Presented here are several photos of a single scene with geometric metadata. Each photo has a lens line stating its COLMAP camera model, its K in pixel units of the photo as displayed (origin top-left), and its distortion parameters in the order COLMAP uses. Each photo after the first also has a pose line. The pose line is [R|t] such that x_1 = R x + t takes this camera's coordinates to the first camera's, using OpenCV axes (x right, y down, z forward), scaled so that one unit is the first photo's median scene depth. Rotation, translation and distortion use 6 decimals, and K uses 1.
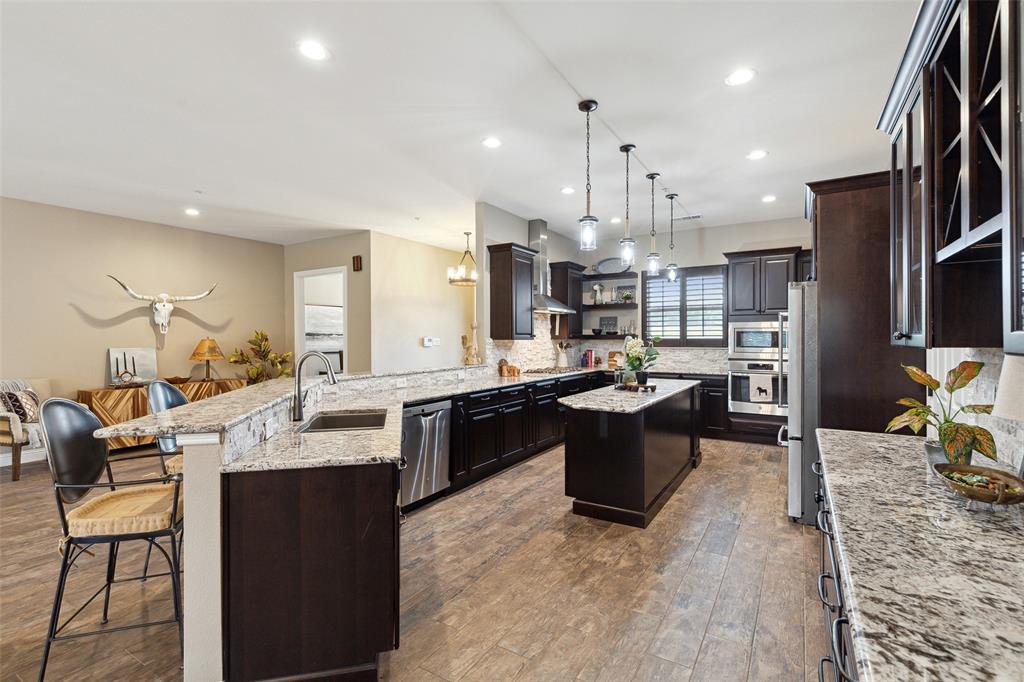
lens RADIAL K [[469.2, 0, 510.7], [0, 469.2, 339.8], [0, 0, 1]] dist [0.004691, -0.001682]
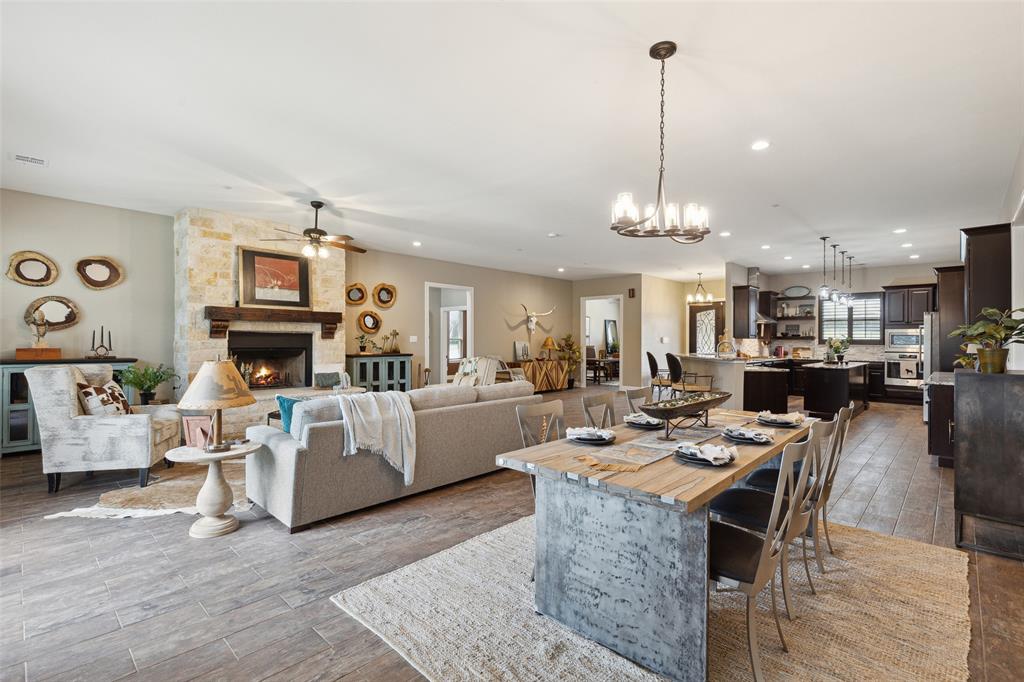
lens RADIAL K [[469.2, 0, 508.7], [0, 469.2, 339.4], [0, 0, 1]] dist [0.004691, -0.001682]
pose [[0.977282, 0.009085, -0.211746, -0.434139], [-0.009786, 0.999950, -0.002262, 0.013349], [0.211715, 0.004283, 0.977322, -0.808399]]
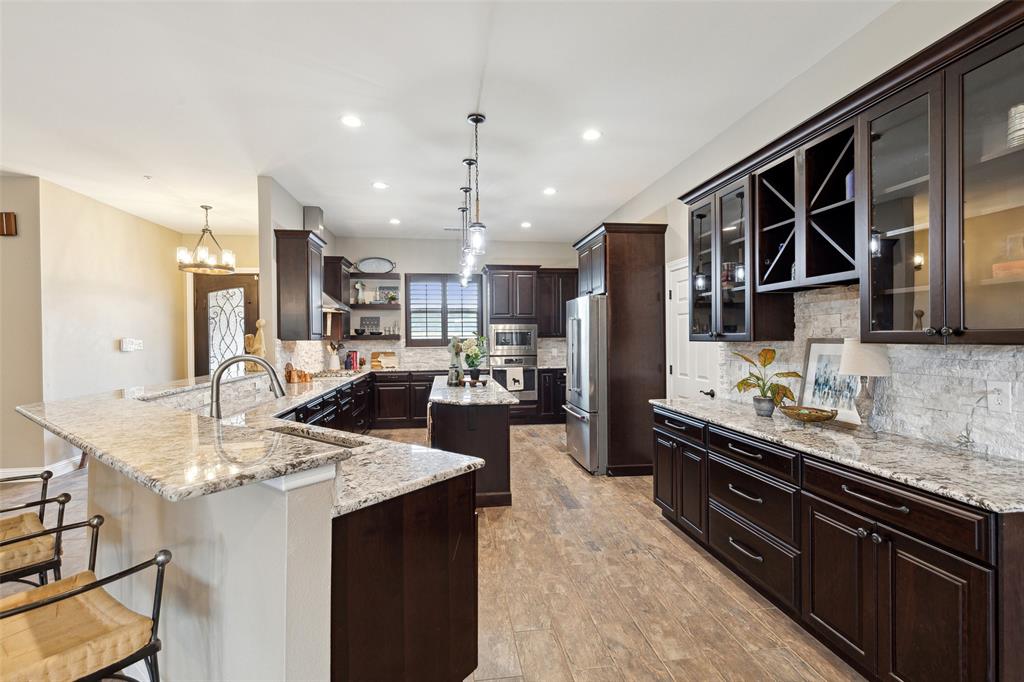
lens RADIAL K [[469.2, 0, 510.6], [0, 469.2, 339.3], [0, 0, 1]] dist [0.004691, -0.001682]
pose [[0.770336, -0.004935, 0.637619, -0.224946], [0.007455, 0.999971, -0.001267, 0.001606], [-0.637595, 0.005730, 0.770351, 0.065730]]
